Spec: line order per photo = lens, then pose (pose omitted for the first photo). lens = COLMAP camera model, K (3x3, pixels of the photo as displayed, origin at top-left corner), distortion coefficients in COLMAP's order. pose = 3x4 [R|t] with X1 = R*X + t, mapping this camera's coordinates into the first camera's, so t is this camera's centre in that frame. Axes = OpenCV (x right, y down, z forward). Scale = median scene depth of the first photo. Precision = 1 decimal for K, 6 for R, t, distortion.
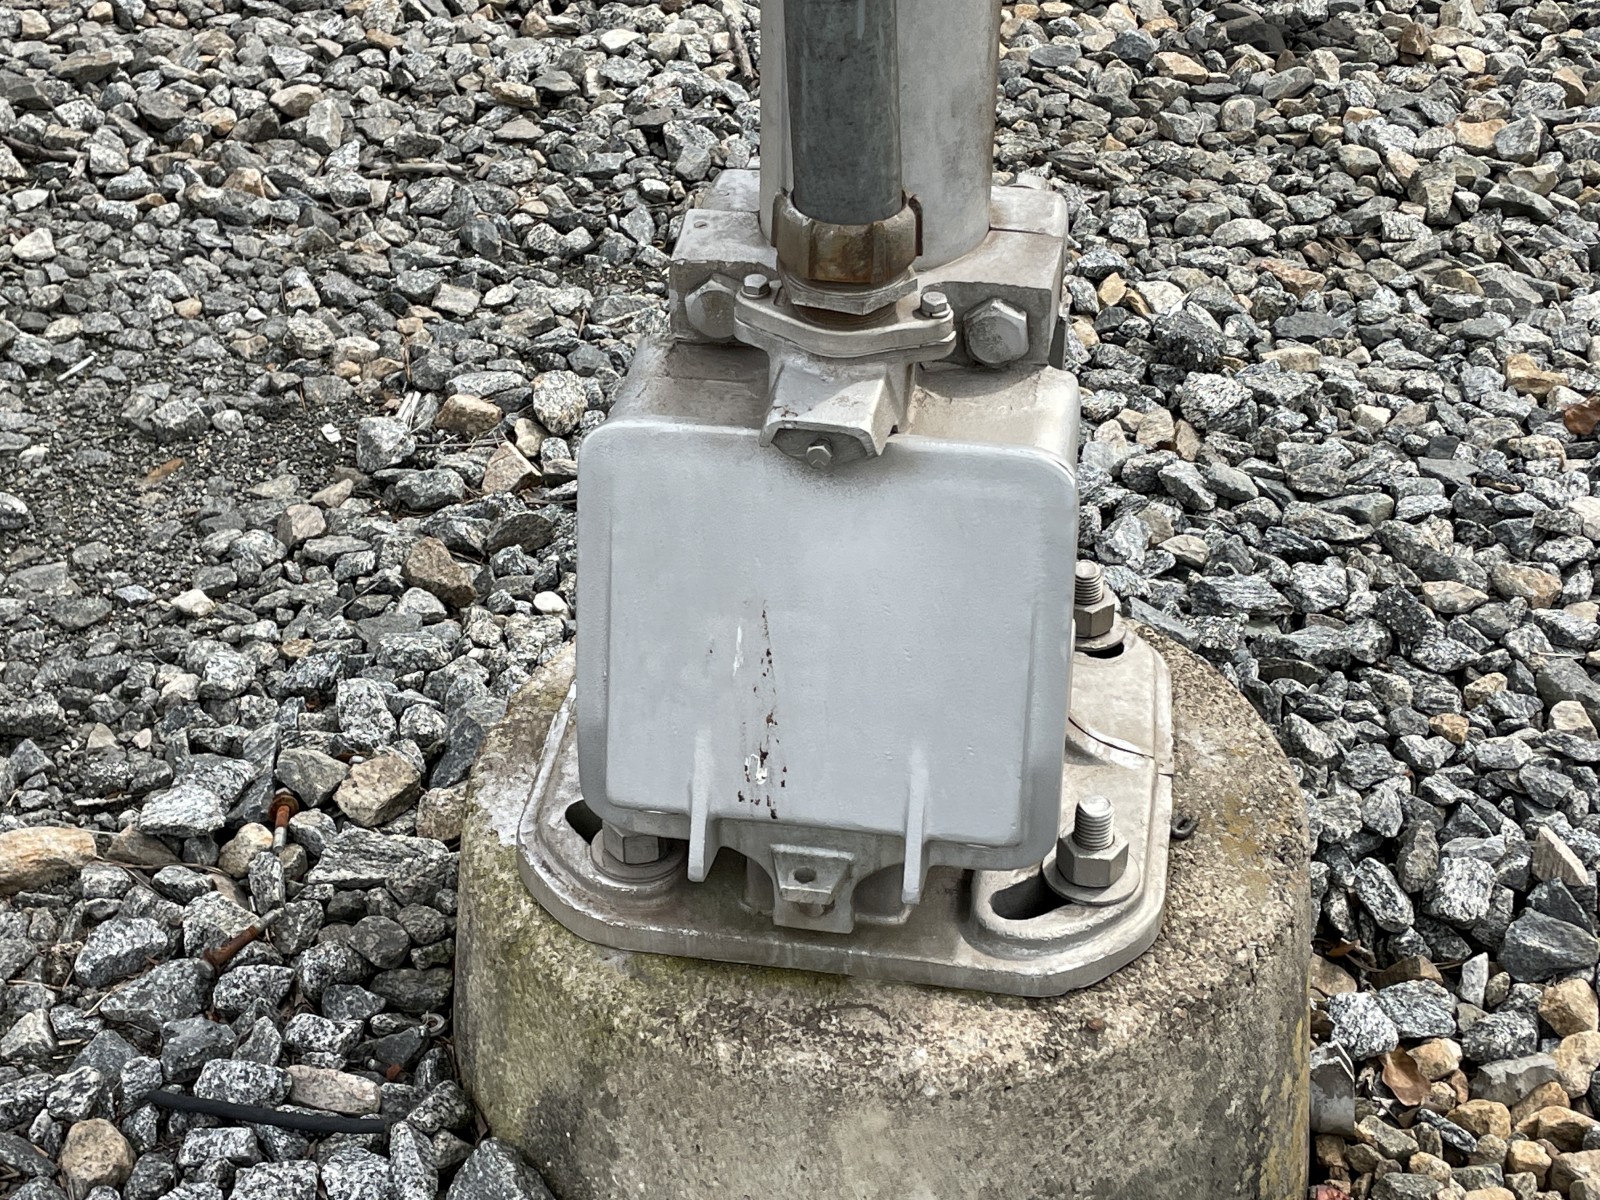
lens RADIAL K [[2418.4, 0, 809.6], [0, 2418.4, 599.9], [0, 0, 1]] dist [0.095466, 0.000000]
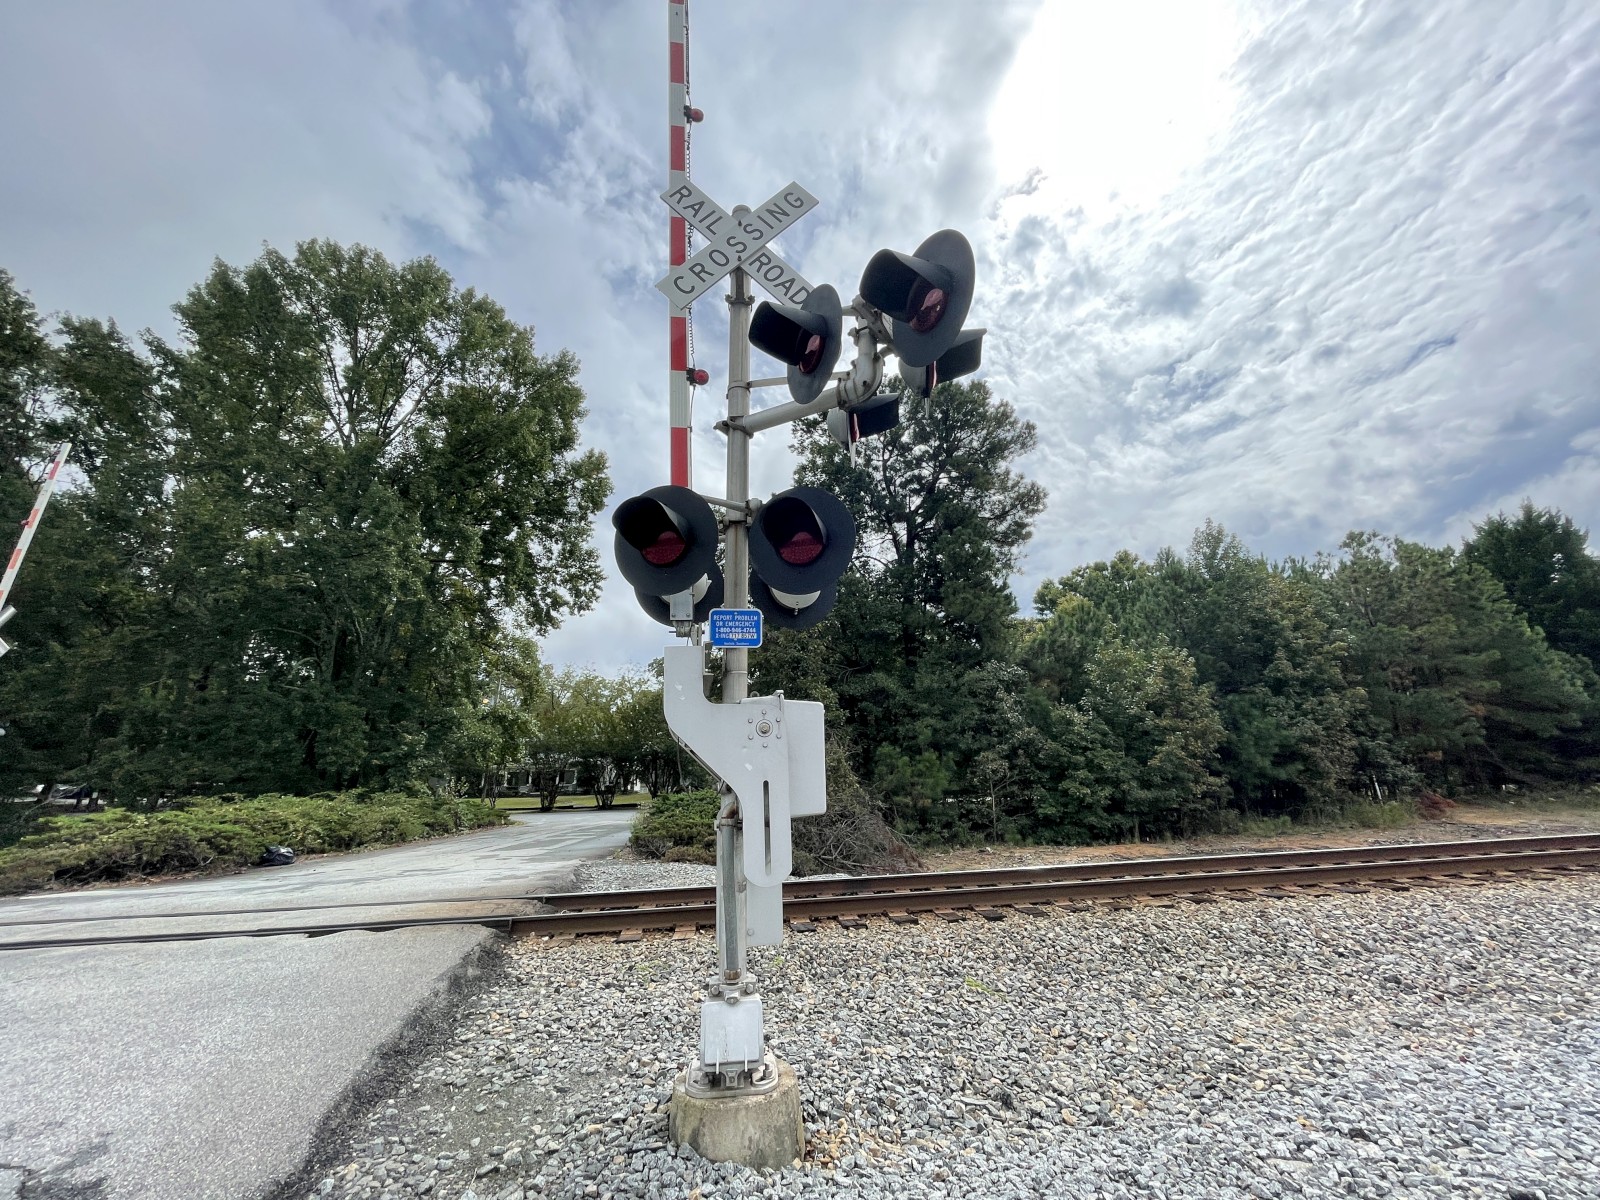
lens RADIAL K [[640.4, 0, 806.4], [0, 640.4, 595.3], [0, 0, 1]] dist [-0.008698, 0.001179]
pose [[0.966762, 0.043210, 0.252002, -0.196812], [0.166494, 0.641614, -0.748740, 0.394642], [-0.194041, 0.765809, 0.613094, -0.807734]]
